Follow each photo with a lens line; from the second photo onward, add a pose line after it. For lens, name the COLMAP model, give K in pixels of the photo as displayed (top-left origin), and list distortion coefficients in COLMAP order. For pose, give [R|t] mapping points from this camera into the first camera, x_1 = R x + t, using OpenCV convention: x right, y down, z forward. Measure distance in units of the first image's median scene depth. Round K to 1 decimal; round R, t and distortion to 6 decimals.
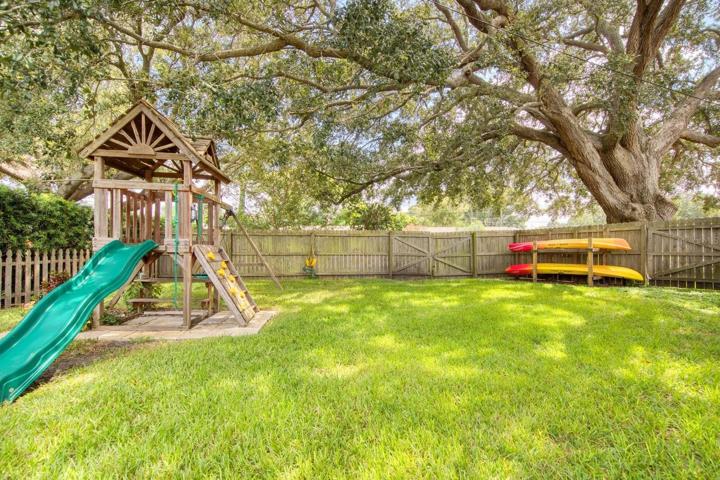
lens RADIAL K [[279.3, 0, 361.4], [0, 279.3, 253.3], [0, 0, 1]] dist [0.001601, 0.000002]
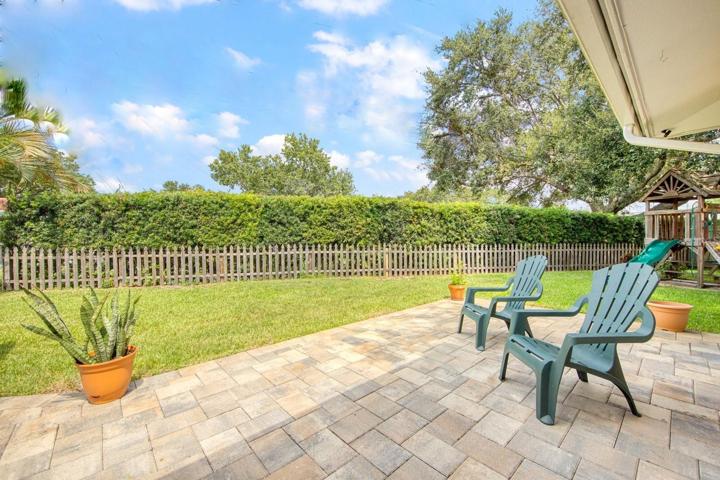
lens RADIAL K [[296.2, 0, 360.0], [0, 296.2, 240.0], [0, 0, 1]] dist [0.000182, -0.000095]
pose [[0.108364, -0.005703, -0.994095, 1.038507], [-0.006601, 0.999957, -0.006456, -0.015954], [0.994089, 0.007262, 0.108321, -1.382651]]
